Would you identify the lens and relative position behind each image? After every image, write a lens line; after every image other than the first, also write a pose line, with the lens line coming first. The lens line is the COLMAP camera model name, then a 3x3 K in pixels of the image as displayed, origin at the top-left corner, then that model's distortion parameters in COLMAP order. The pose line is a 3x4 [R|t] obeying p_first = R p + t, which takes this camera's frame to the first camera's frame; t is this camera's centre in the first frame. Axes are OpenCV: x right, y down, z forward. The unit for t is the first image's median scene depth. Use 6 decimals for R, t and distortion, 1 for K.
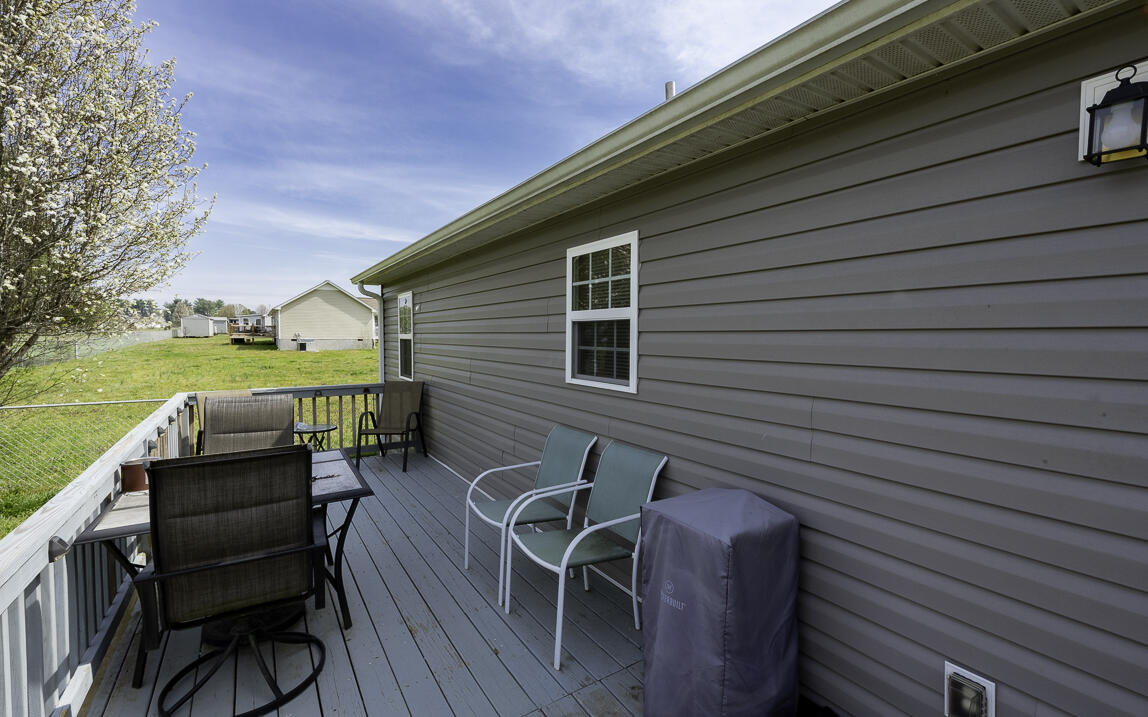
lens RADIAL K [[578.5, 0, 574.0], [0, 578.5, 358.5], [0, 0, 1]] dist [0.000491, 0.000038]
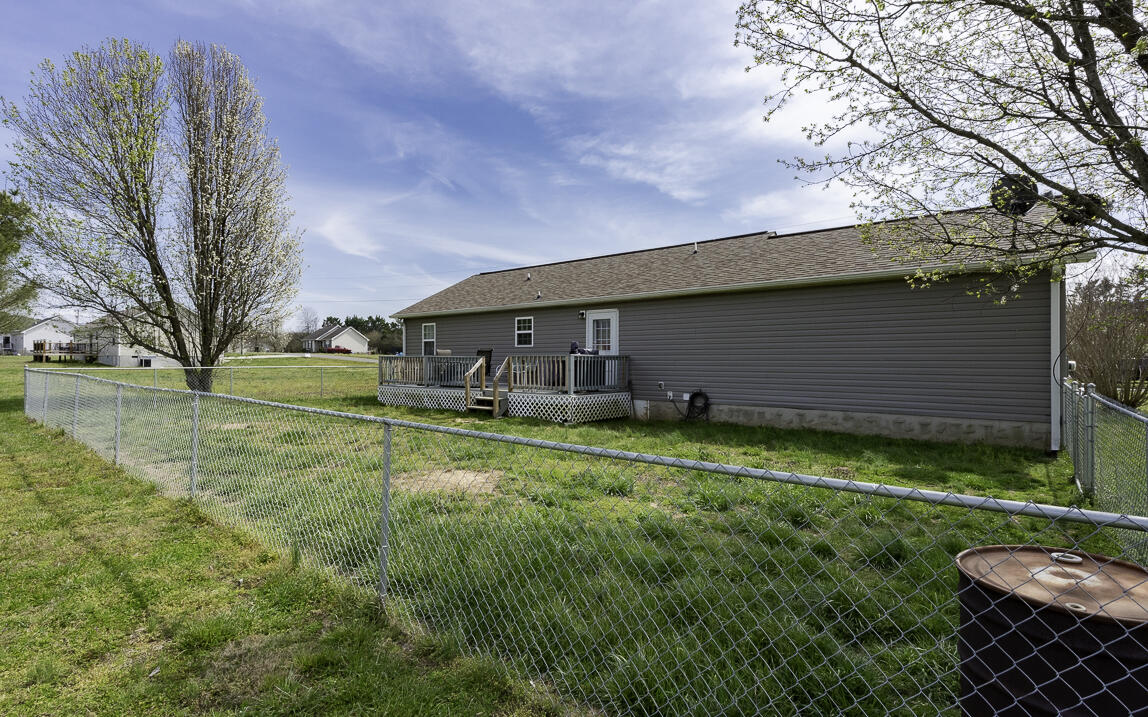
lens RADIAL K [[546.5, 0, 574.0], [0, 546.5, 358.5], [0, 0, 1]] dist [-0.000890, -0.000061]
pose [[0.938596, -0.003136, 0.345003, -1.174292], [0.016665, 0.999204, -0.036256, 0.329940], [-0.344614, 0.039779, 0.937901, -3.535634]]
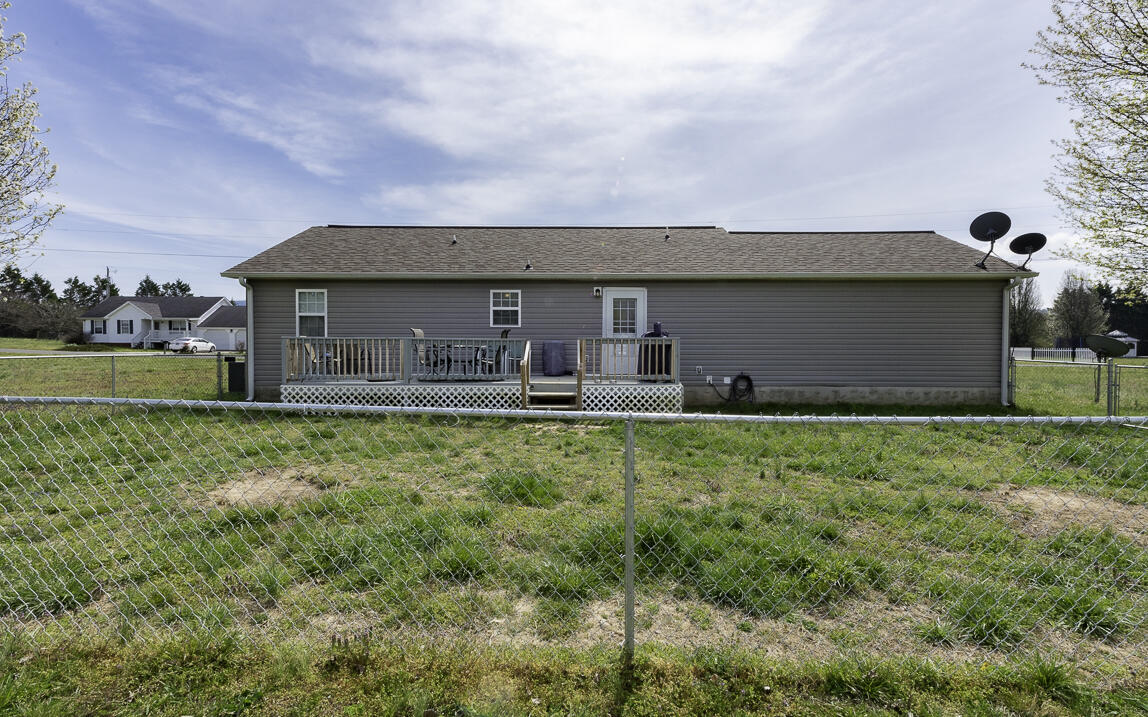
lens RADIAL K [[520.8, 0, 574.0], [0, 520.8, 358.5], [0, 0, 1]] dist [0.010876, -0.000506]
pose [[0.509176, -0.024539, 0.860313, -2.798097], [0.033156, 0.999411, 0.008883, 0.250926], [-0.860024, 0.024002, 0.509689, -1.213898]]
